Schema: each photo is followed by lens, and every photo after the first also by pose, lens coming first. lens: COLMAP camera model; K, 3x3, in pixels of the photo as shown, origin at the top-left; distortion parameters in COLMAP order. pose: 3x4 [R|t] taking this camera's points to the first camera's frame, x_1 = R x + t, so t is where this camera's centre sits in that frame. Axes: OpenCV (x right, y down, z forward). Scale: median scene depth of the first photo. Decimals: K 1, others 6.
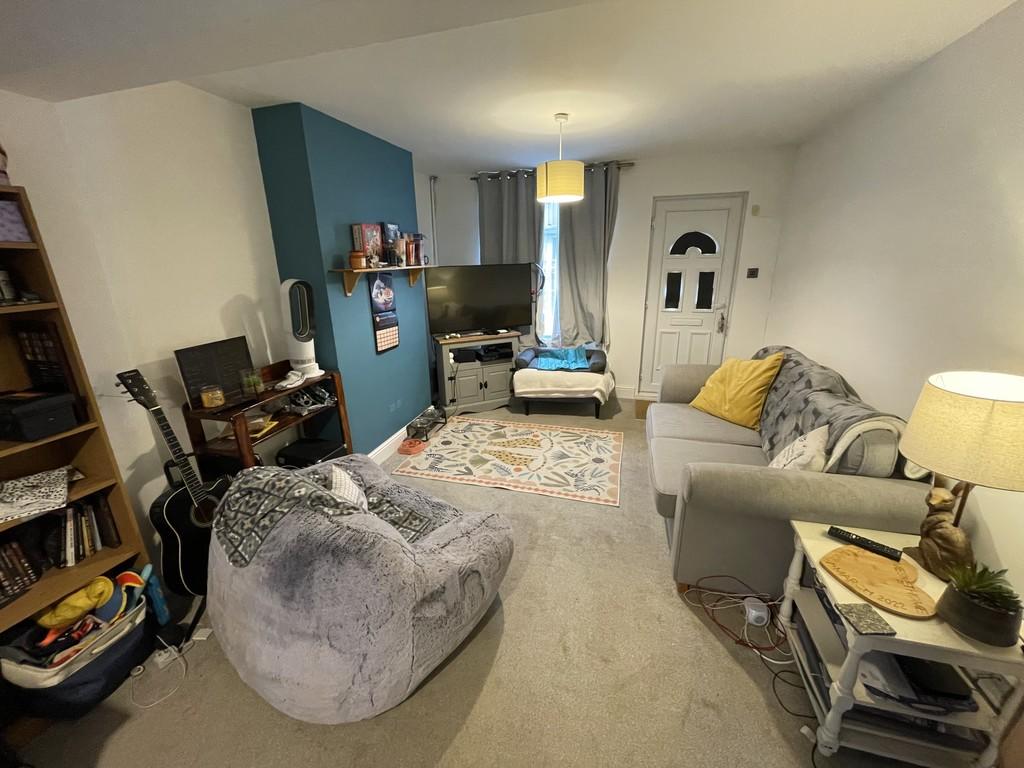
lens RADIAL K [[411.9, 0, 512.0], [0, 411.9, 384.0], [0, 0, 1]] dist [-0.001166, -0.000527]
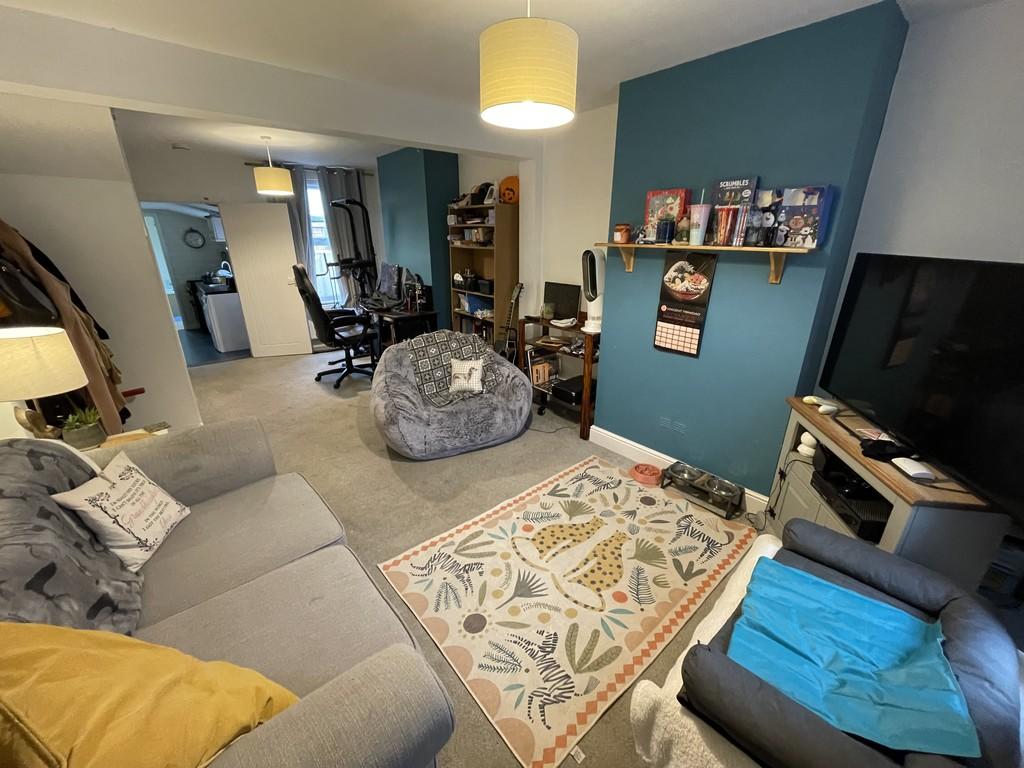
lens RADIAL K [[411.9, 0, 512.0], [0, 411.9, 384.0], [0, 0, 1]] dist [-0.001166, -0.000527]
pose [[-0.553451, 0.306208, -0.774551, 0.501760], [-0.238757, 0.832606, 0.499762, -0.353878], [0.797926, 0.461524, -0.387698, 1.099138]]
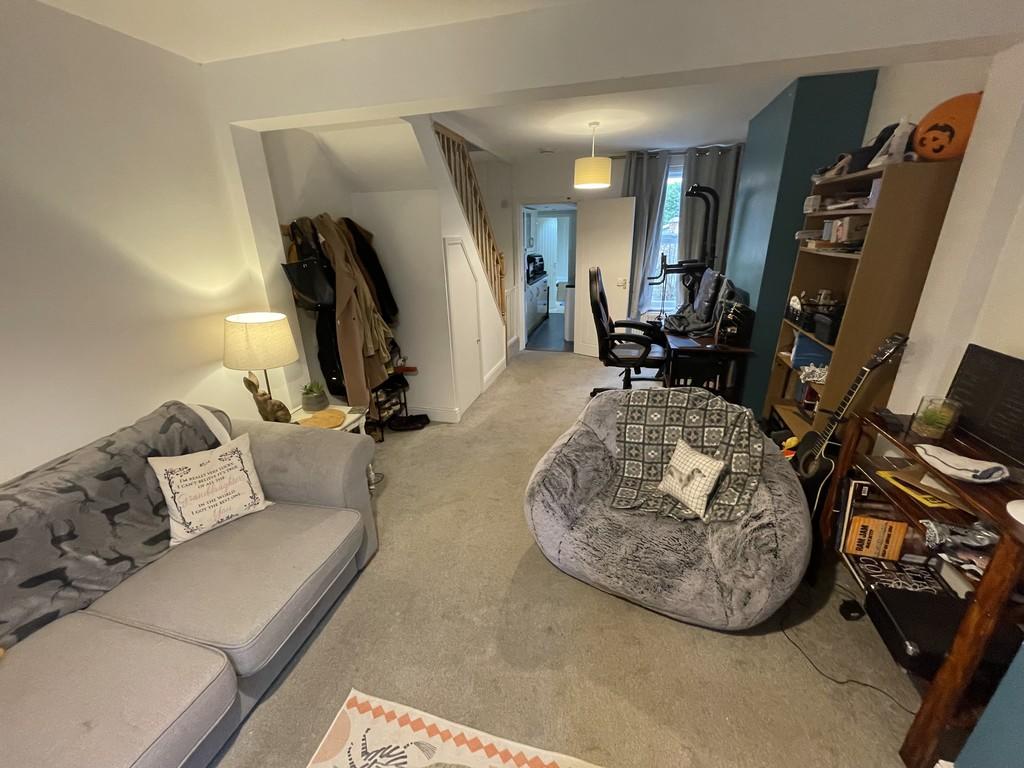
lens RADIAL K [[411.9, 0, 512.0], [0, 411.9, 384.0], [0, 0, 1]] dist [-0.001166, -0.000527]
pose [[-0.998793, 0.048620, -0.007017, 0.017063], [0.034149, 0.789882, 0.612307, -0.310710], [0.035313, 0.611328, -0.790589, 0.981543]]
